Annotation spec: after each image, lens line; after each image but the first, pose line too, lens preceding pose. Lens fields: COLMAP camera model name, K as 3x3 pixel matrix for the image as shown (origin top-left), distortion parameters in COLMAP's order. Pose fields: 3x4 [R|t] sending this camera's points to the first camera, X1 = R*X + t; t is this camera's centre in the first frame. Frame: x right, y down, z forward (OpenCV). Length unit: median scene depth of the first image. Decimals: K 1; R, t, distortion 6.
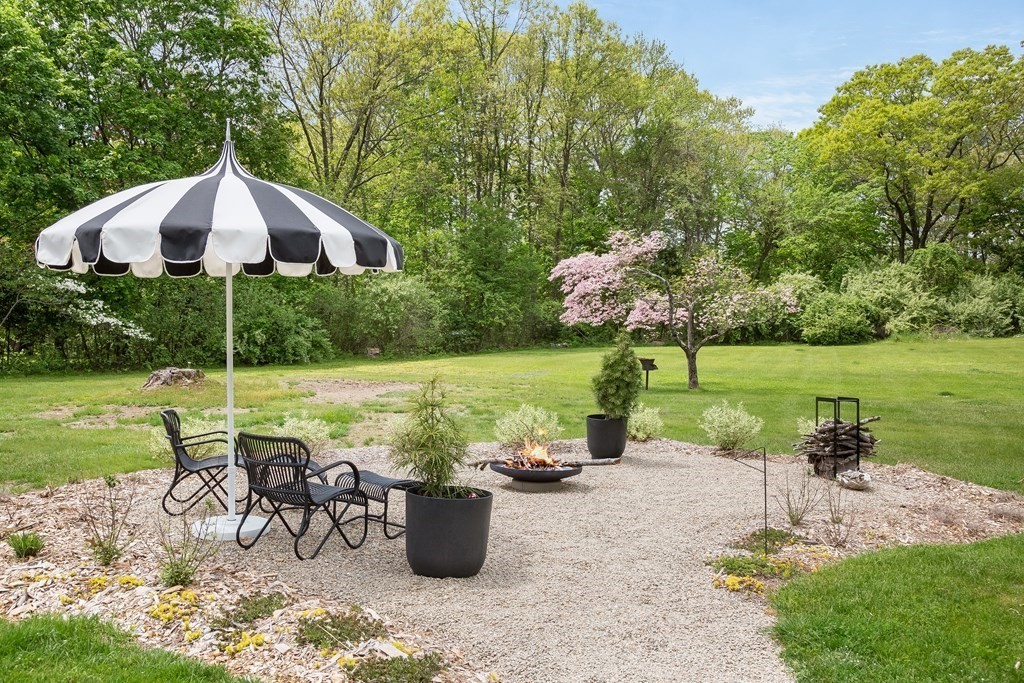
lens RADIAL K [[675.3, 0, 514.3], [0, 675.3, 342.8], [0, 0, 1]] dist [-0.027217, 0.003925]
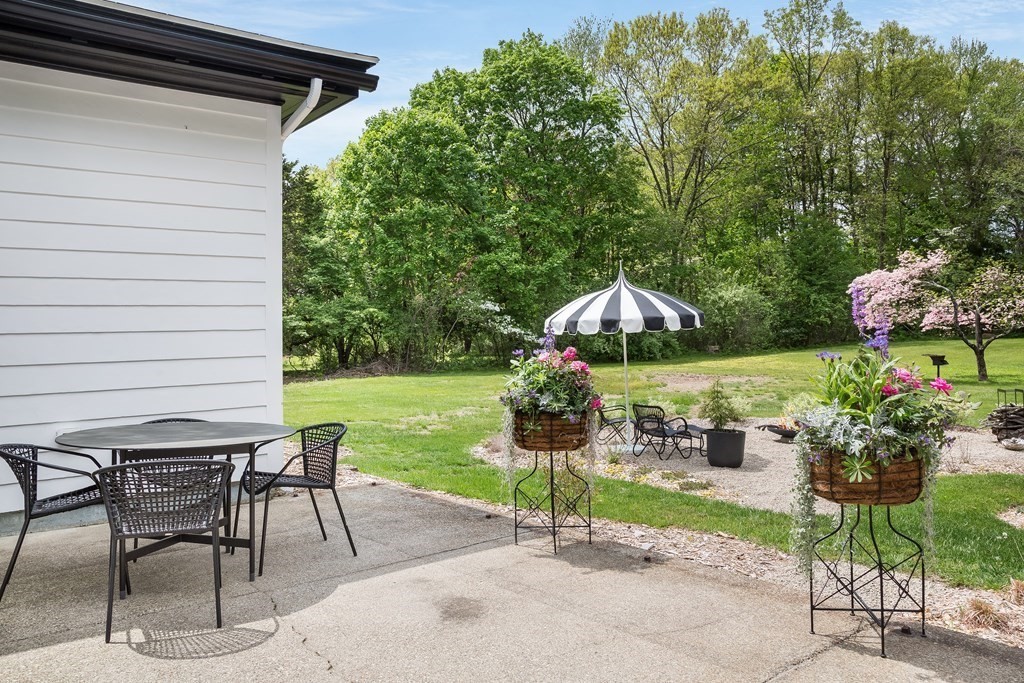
lens RADIAL K [[708.2, 0, 512.7], [0, 708.2, 341.2], [0, 0, 1]] dist [-0.025011, -0.008738]
pose [[0.876225, -0.028610, -0.481052, 0.087706], [0.037086, 0.999279, 0.008120, -0.025460], [0.480473, -0.024955, 0.876655, -0.288871]]
